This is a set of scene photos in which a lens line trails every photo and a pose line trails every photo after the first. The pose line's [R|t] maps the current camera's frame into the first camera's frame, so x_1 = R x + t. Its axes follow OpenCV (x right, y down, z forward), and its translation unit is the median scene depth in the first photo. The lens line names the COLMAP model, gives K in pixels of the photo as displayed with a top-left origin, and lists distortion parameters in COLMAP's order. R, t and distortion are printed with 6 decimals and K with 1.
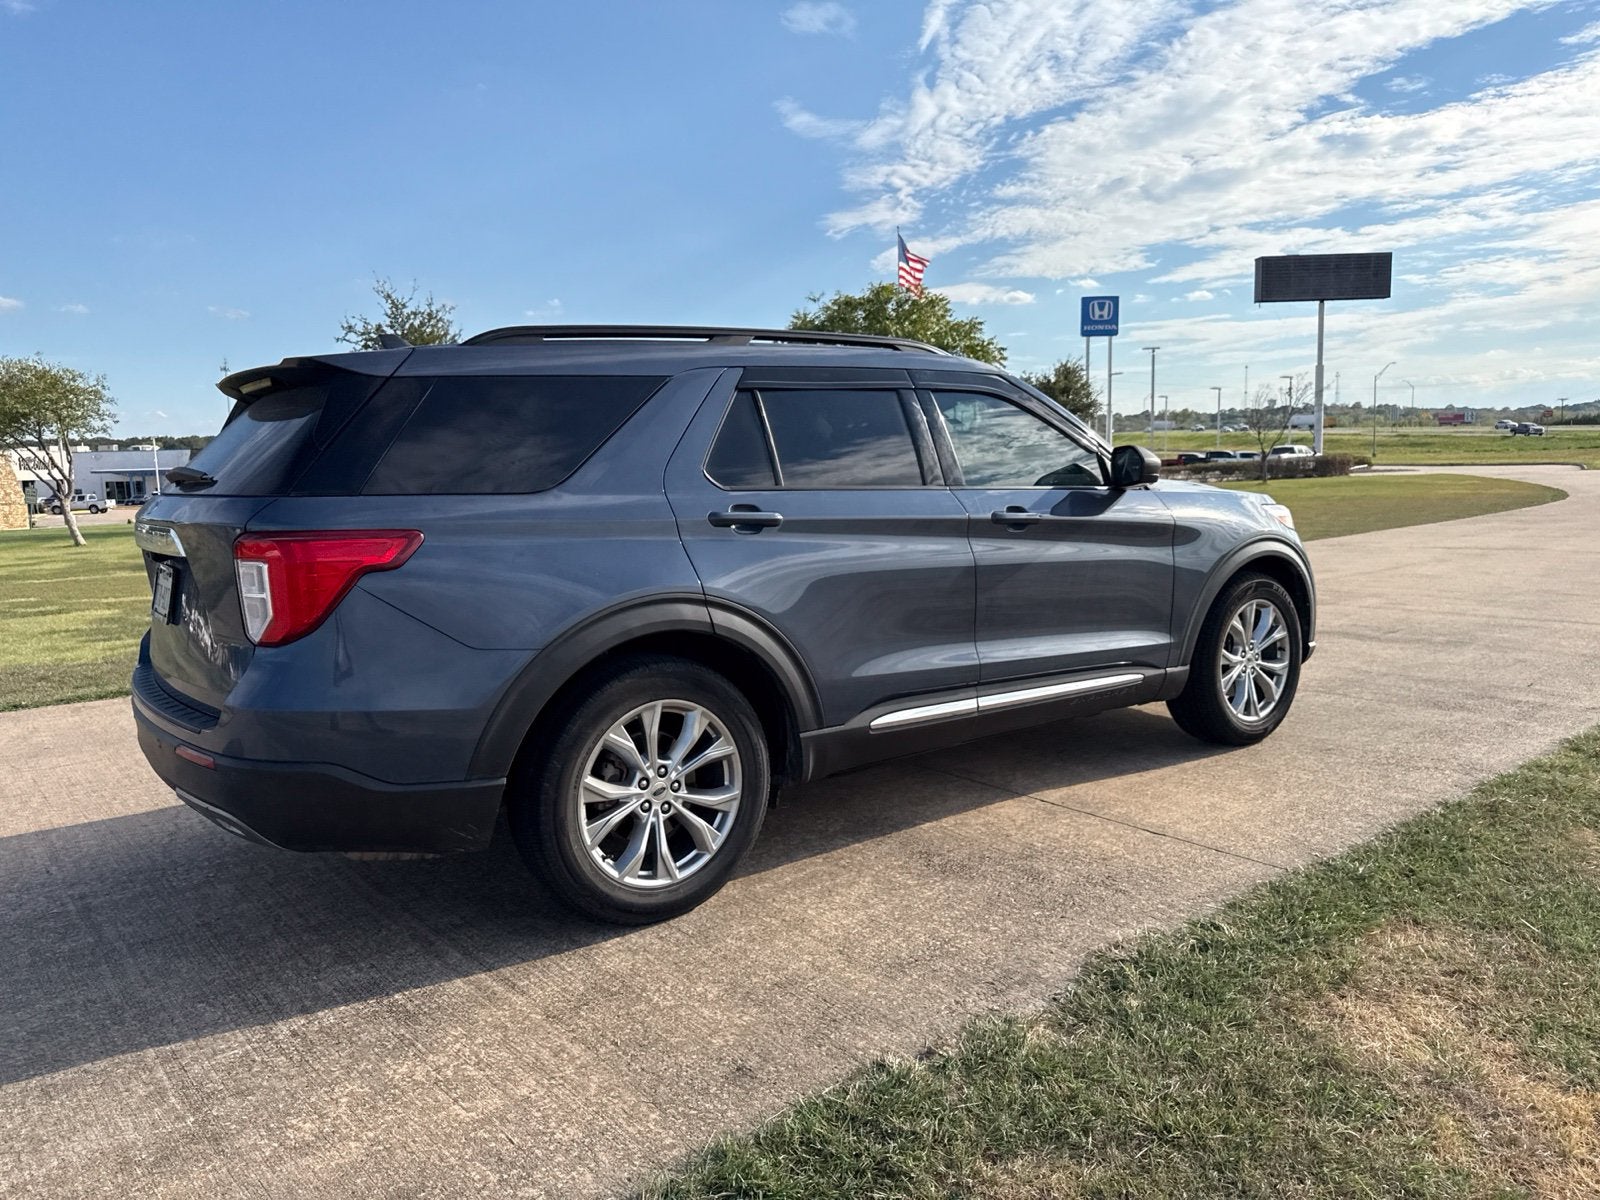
lens RADIAL K [[1153.0, 0, 799.6], [0, 1153.0, 609.5], [0, 0, 1]] dist [0.015737, -0.019931]
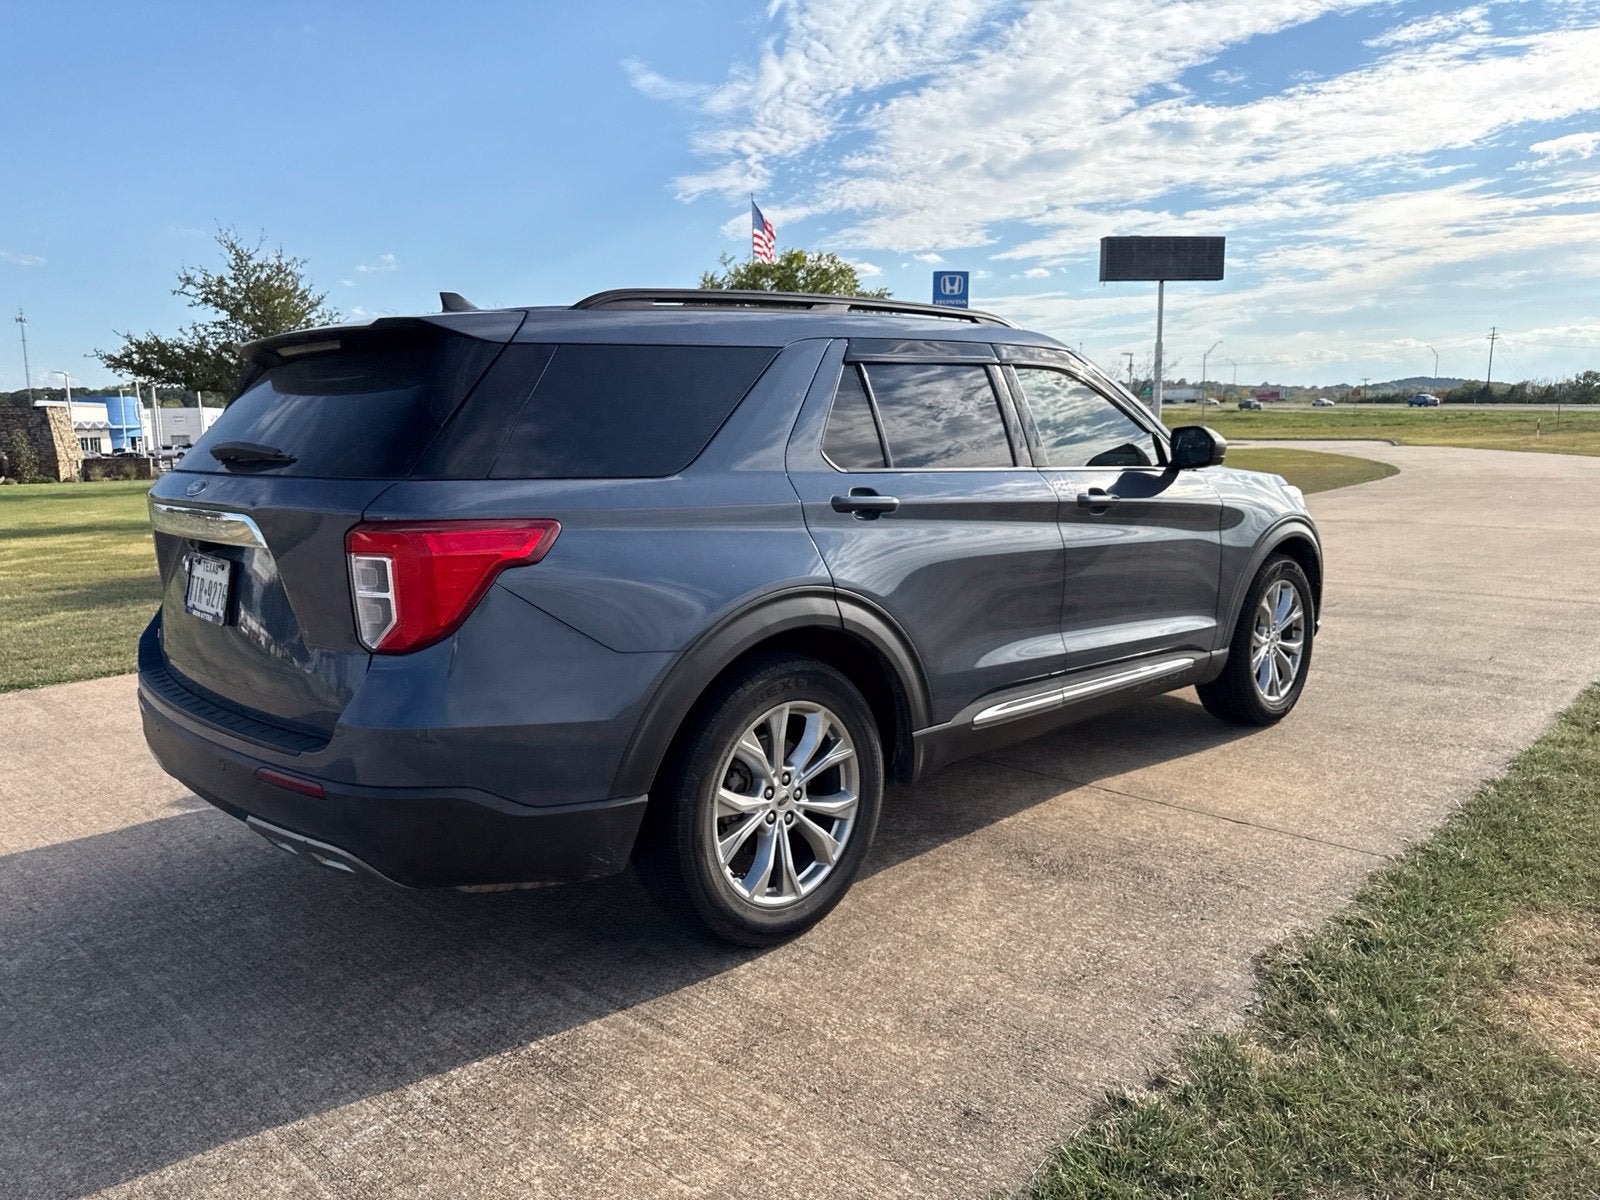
lens RADIAL K [[1153.0, 0, 802.3], [0, 1153.0, 595.9], [0, 0, 1]] dist [0.015737, -0.019931]
pose [[0.991251, -0.006525, 0.131826, -0.176387], [0.004447, 0.999861, 0.016052, -0.015549], [-0.131913, -0.015326, 0.991143, 0.069970]]
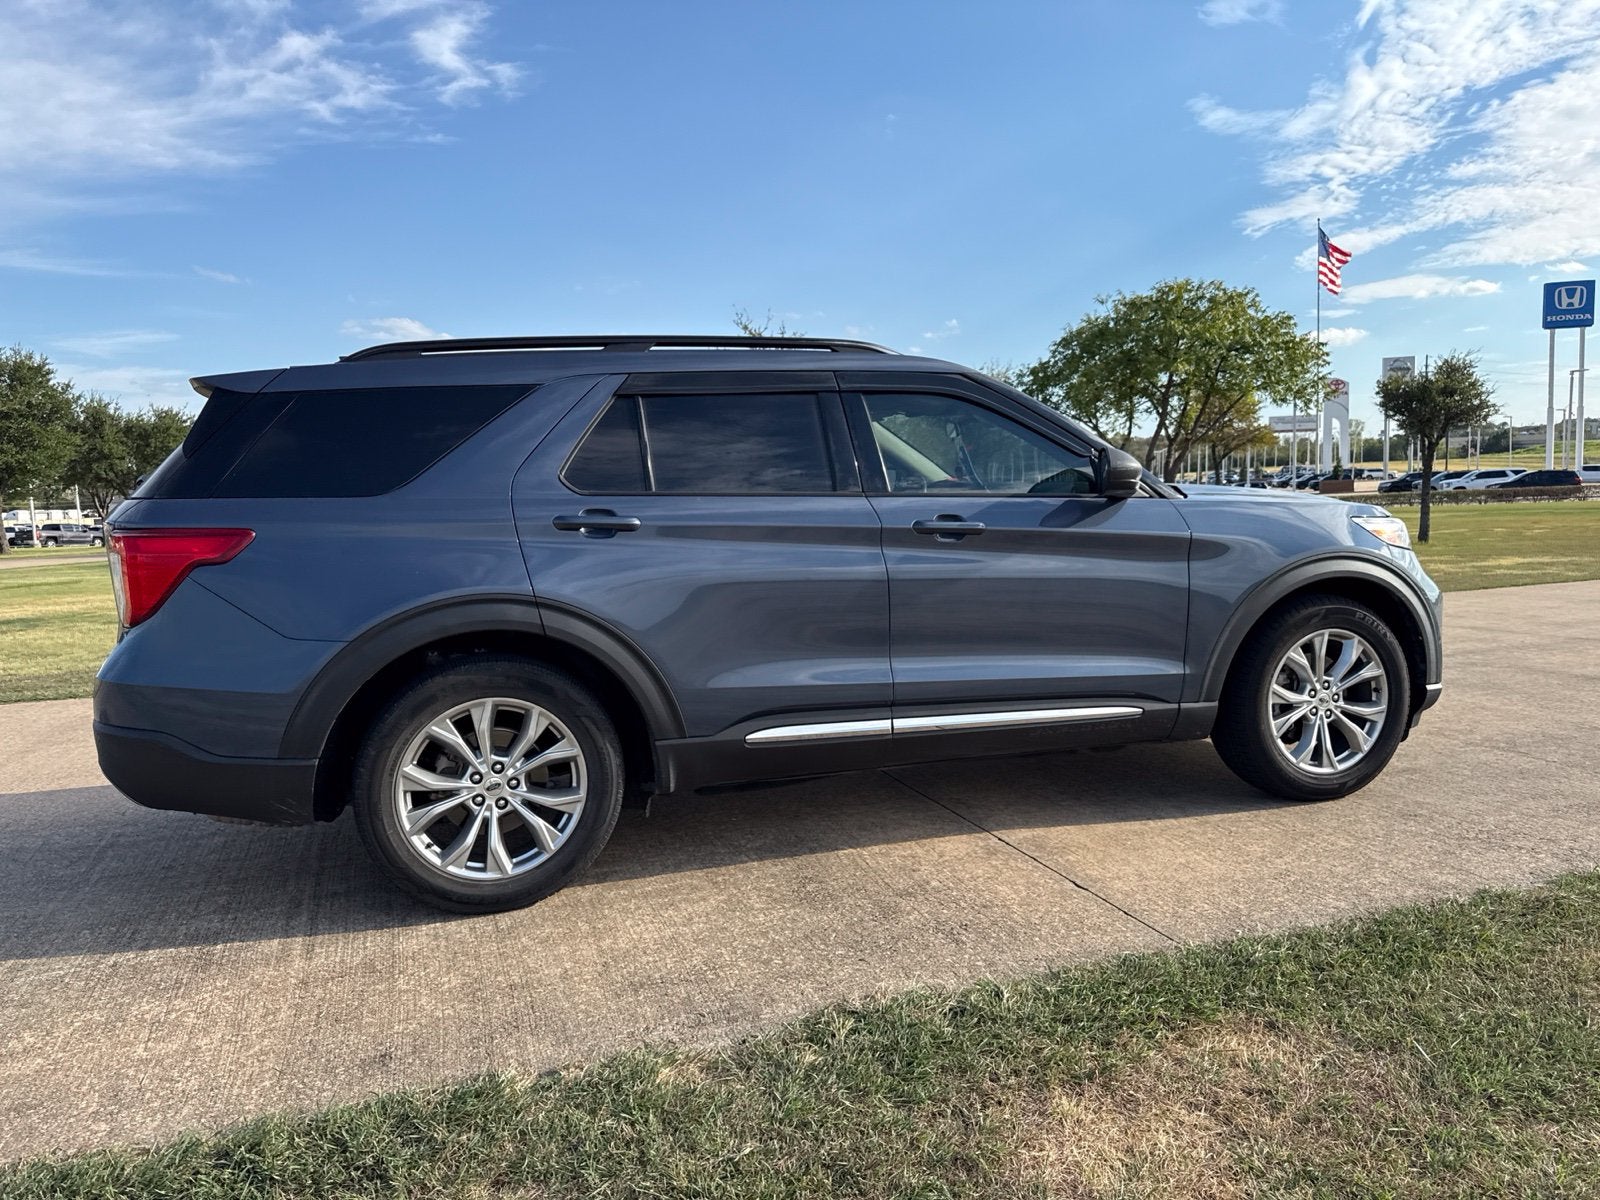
lens RADIAL K [[1153.0, 0, 787.5], [0, 1153.0, 602.6], [0, 0, 1]] dist [0.015737, -0.019931]
pose [[0.940233, 0.030369, -0.339174, 0.366396], [-0.037179, 0.999216, -0.013599, -0.001905], [0.338495, 0.025396, 0.940625, 0.087159]]
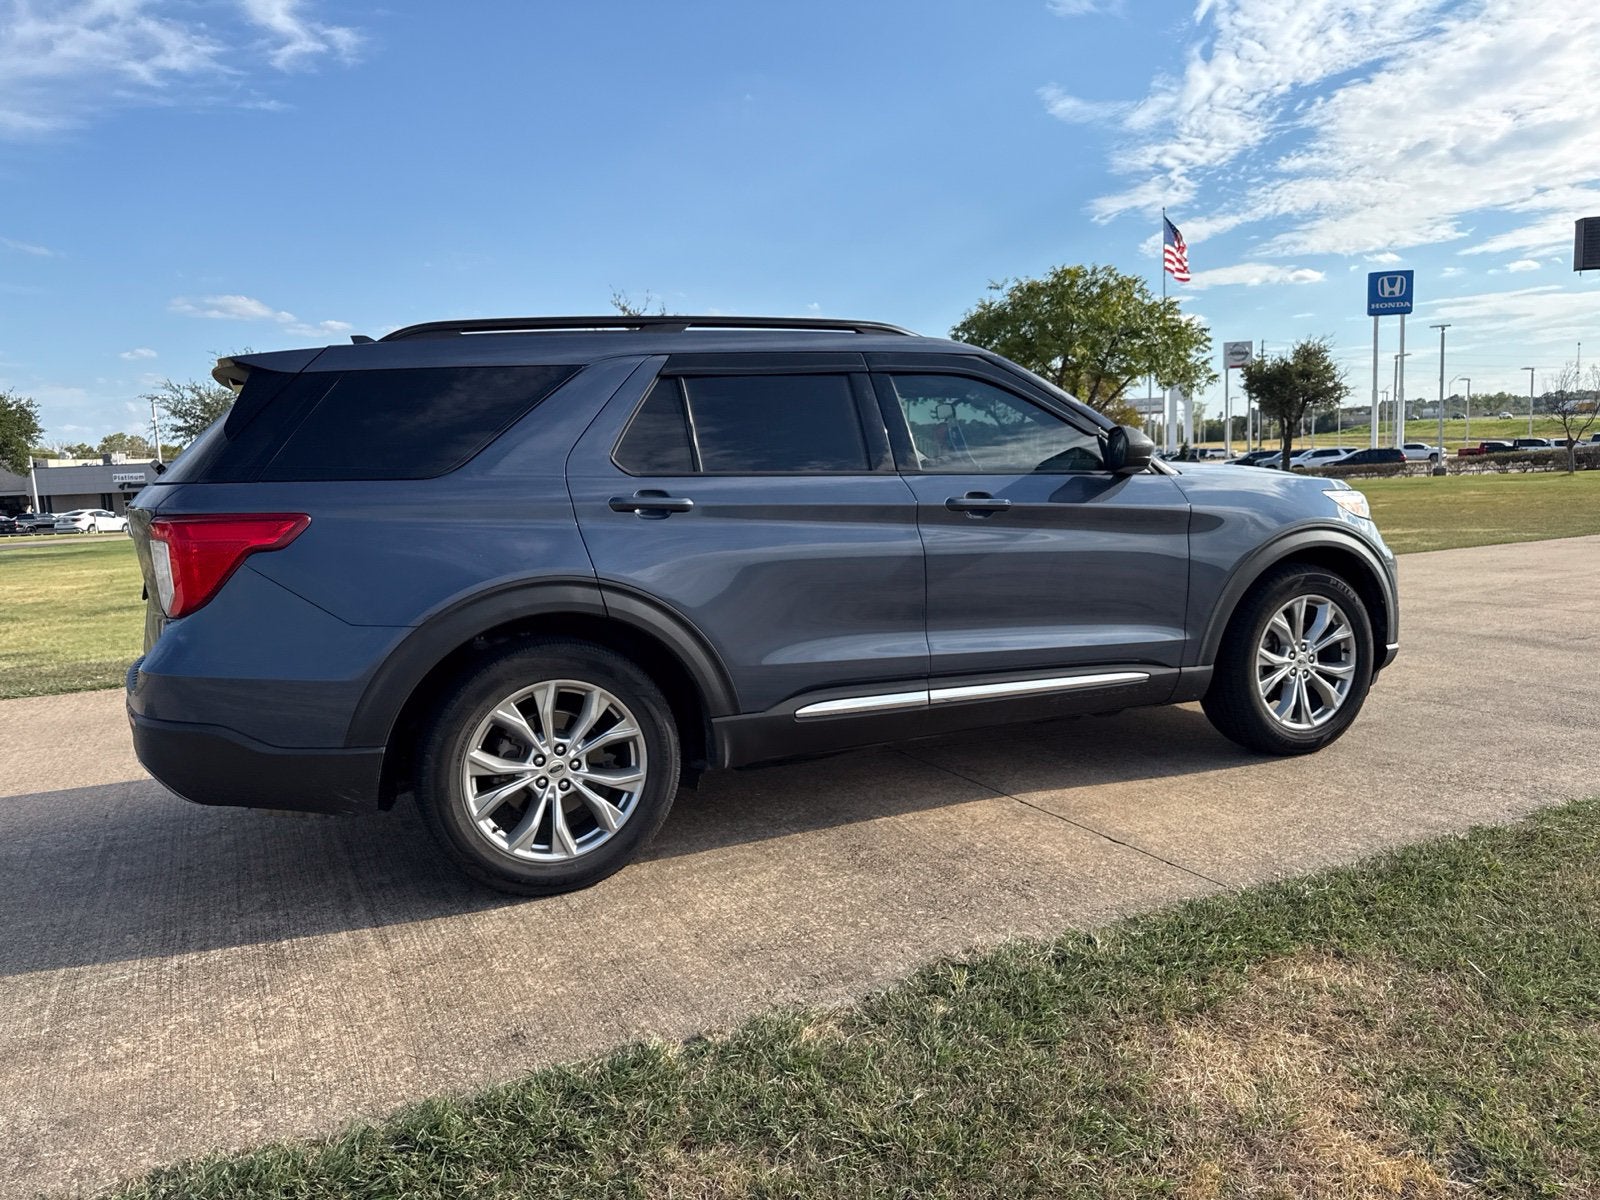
lens RADIAL K [[1153.0, 0, 792.5], [0, 1153.0, 610.9], [0, 0, 1]] dist [0.015737, -0.019931]
pose [[0.974330, 0.015547, -0.224589, 0.244037], [-0.014865, 0.999878, 0.004730, 0.006700], [0.224635, -0.001270, 0.974442, 0.031743]]
